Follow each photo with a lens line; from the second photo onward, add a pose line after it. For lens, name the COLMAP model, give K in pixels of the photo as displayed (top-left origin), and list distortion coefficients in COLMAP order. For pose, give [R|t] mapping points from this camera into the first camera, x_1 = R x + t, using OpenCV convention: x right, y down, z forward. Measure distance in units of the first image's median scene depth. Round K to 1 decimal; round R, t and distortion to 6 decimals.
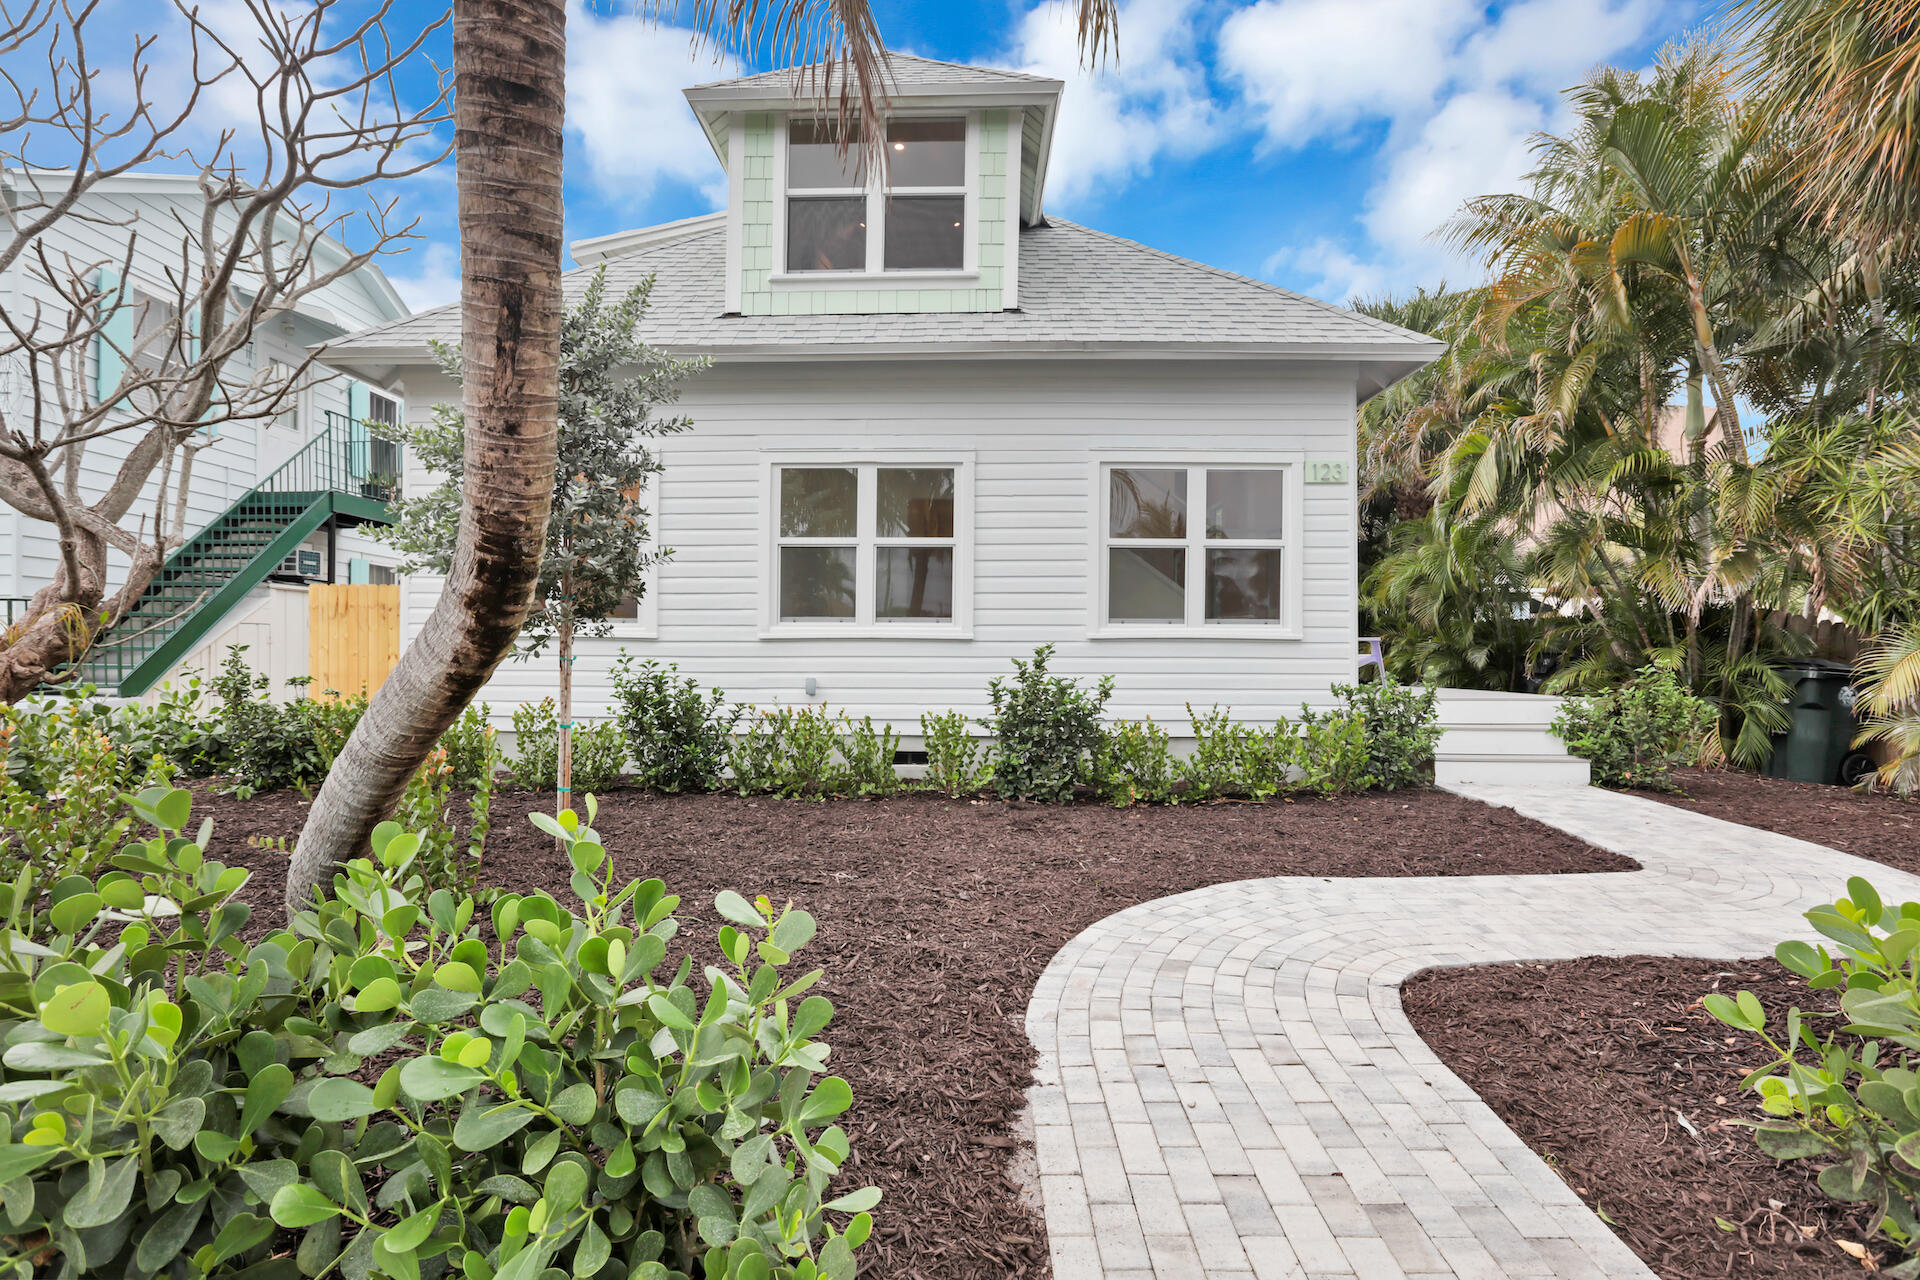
lens RADIAL K [[881.4, 0, 955.3], [0, 881.4, 633.7], [0, 0, 1]] dist [-0.010873, 0.000026]
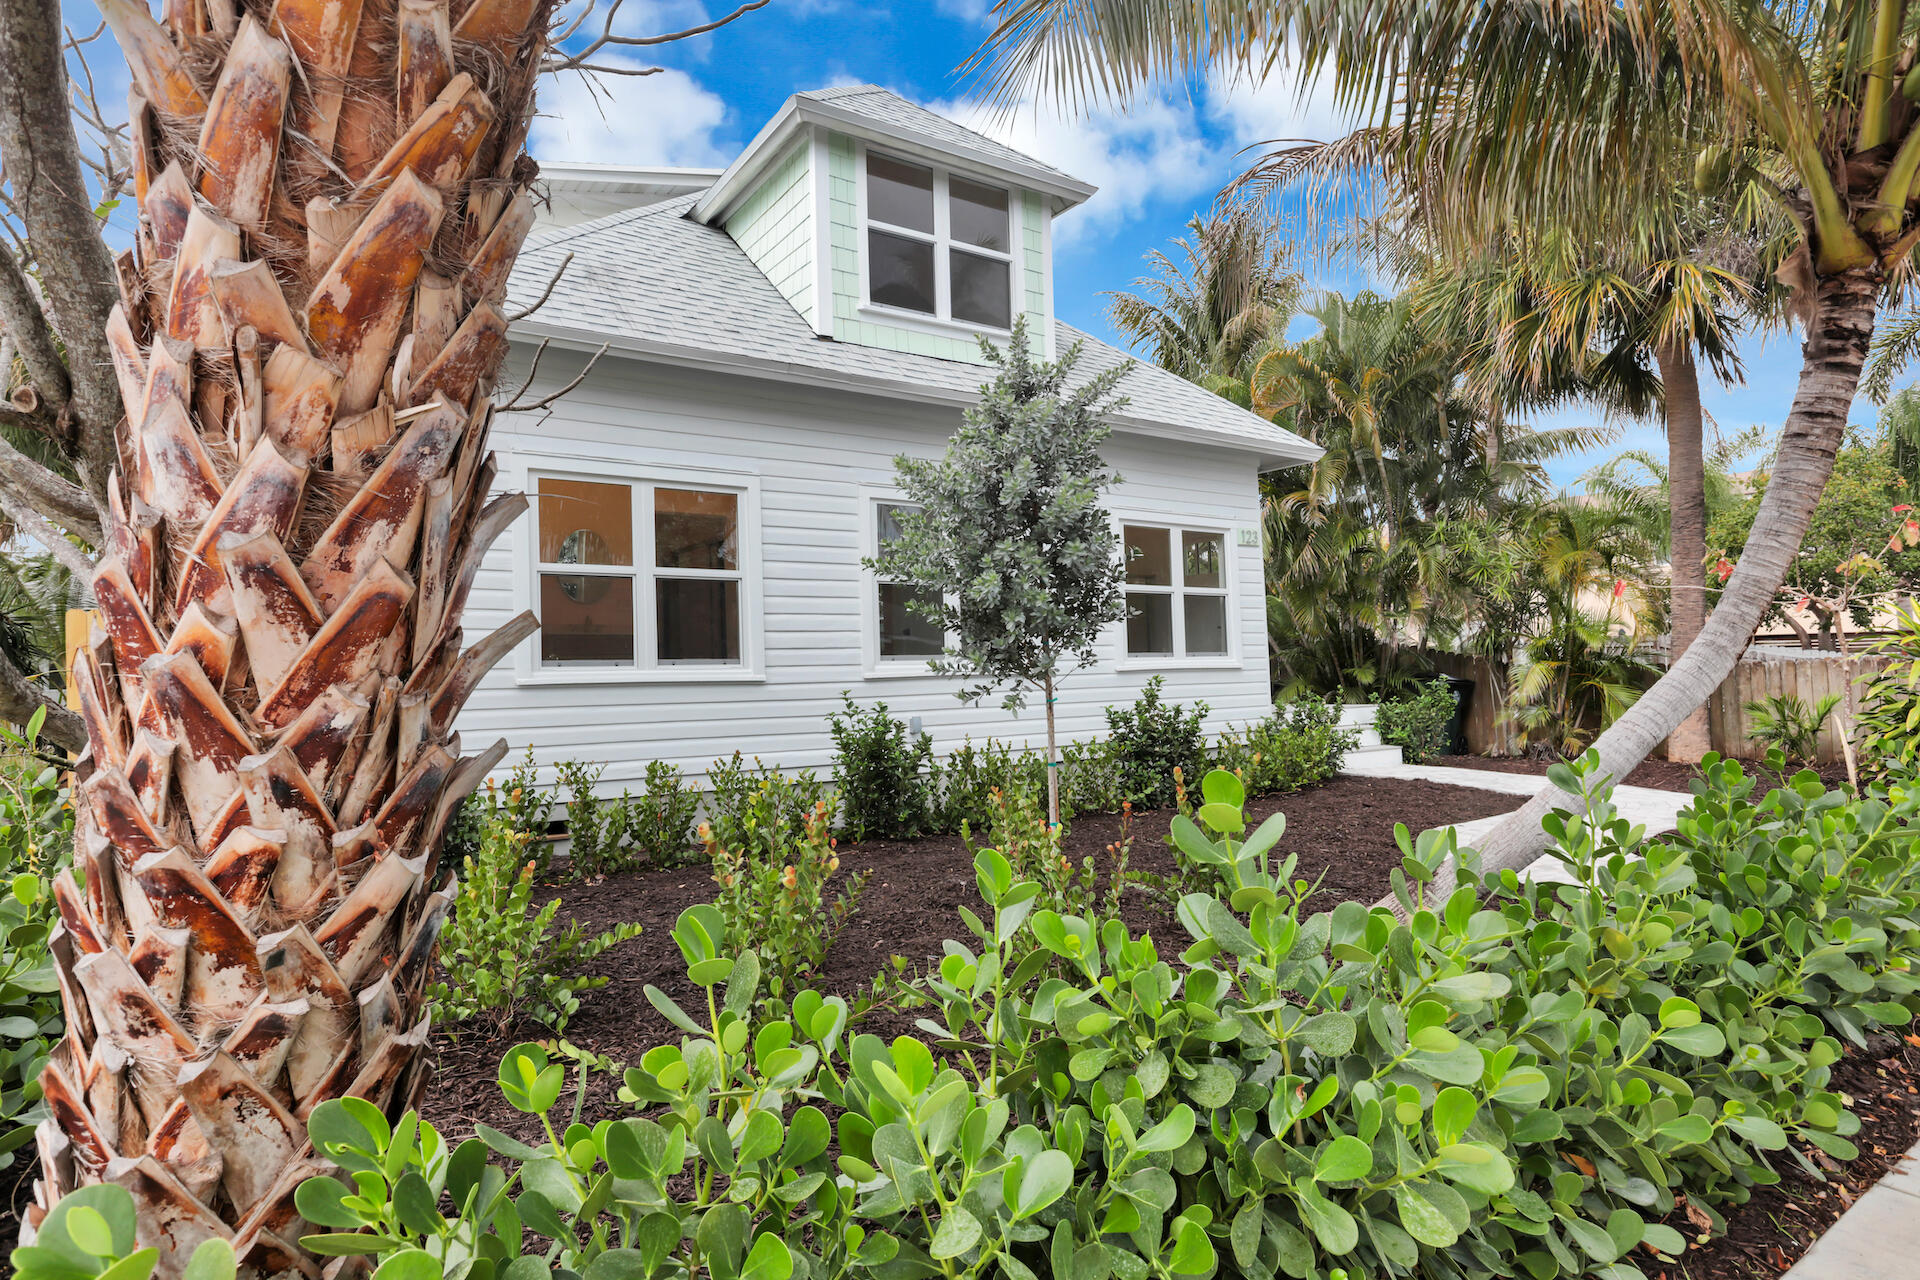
lens RADIAL K [[1028.1, 0, 962.5], [0, 1028.1, 647.5], [0, 0, 1]] dist [-0.010702, -0.000656]
pose [[0.821181, -0.009442, 0.570590, -0.767182], [0.026044, 0.999441, -0.020943, -0.002046], [-0.570073, 0.032058, 0.820968, 0.014140]]
